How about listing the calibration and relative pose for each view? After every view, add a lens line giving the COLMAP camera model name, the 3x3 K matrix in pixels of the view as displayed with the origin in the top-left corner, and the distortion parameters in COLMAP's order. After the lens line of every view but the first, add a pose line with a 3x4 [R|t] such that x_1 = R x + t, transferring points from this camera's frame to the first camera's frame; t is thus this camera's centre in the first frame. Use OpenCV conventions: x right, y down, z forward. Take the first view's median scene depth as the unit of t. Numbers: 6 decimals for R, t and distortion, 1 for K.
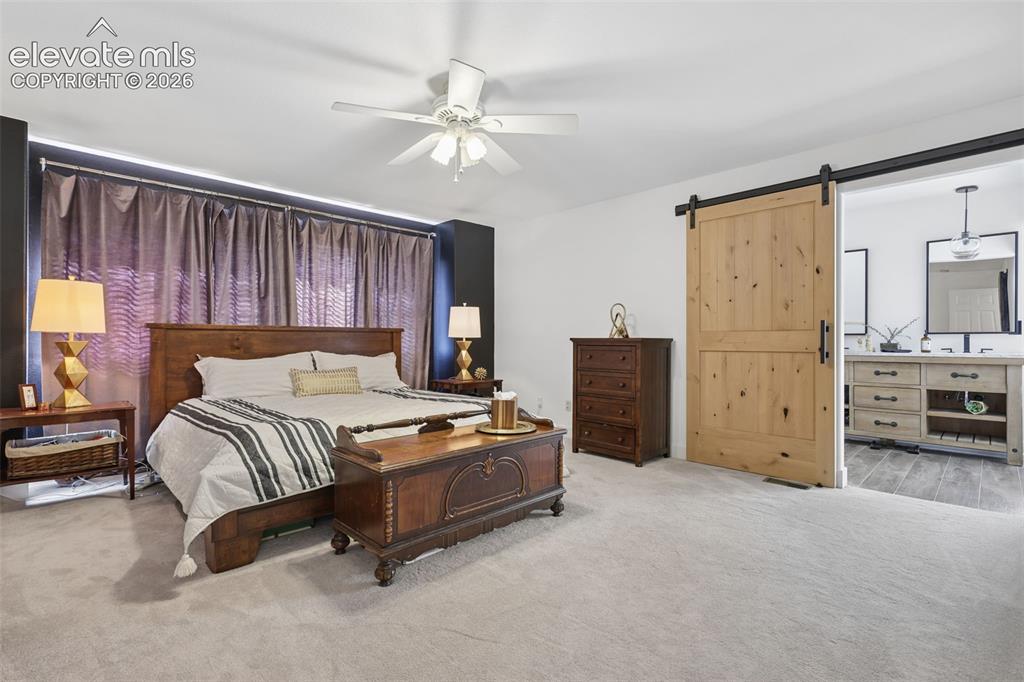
lens RADIAL K [[471.5, 0, 507.6], [0, 471.5, 343.7], [0, 0, 1]] dist [0.003015, 0.000140]
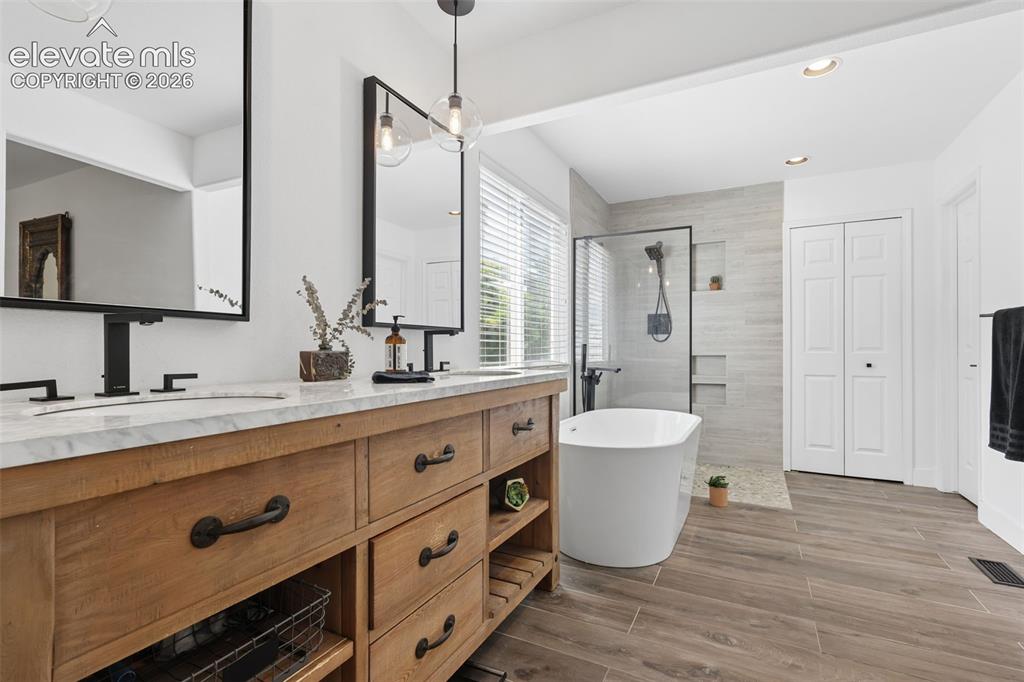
lens RADIAL K [[471.5, 0, 507.6], [0, 471.5, 343.7], [0, 0, 1]] dist [0.003015, 0.000140]
pose [[-0.298118, 0.010513, 0.954471, 0.517694], [-0.000373, 0.999938, -0.011130, -0.004073], [-0.954529, -0.003674, -0.298095, 1.053225]]
